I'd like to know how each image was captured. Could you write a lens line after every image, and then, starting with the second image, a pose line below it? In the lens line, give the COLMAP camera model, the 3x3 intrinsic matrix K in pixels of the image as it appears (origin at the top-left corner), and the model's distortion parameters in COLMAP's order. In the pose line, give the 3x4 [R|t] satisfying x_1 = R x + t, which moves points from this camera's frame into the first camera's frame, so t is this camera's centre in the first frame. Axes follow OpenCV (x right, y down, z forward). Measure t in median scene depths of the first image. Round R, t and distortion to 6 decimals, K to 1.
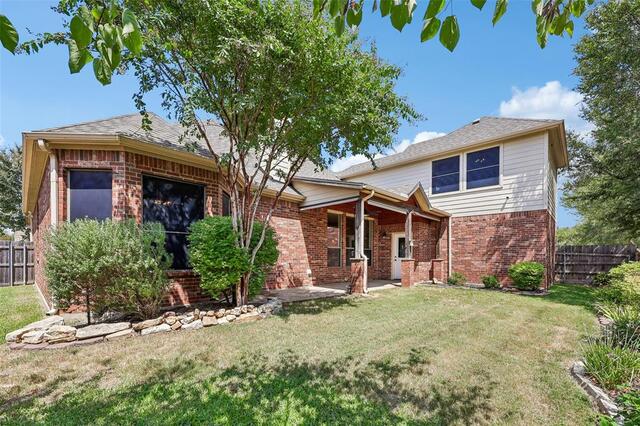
lens RADIAL K [[268.6, 0, 321.7], [0, 268.6, 211.9], [0, 0, 1]] dist [-0.000024, -0.000051]
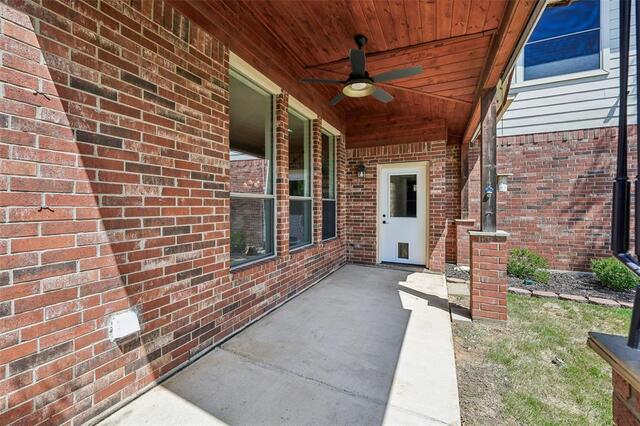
lens RADIAL K [[268.6, 0, 321.7], [0, 268.6, 211.9], [0, 0, 1]] dist [-0.000024, -0.000051]
pose [[0.944694, -0.015951, 0.327564, 0.019031], [-0.047139, 0.981840, 0.183760, 0.089214], [-0.324547, -0.189038, 0.926787, 0.674544]]
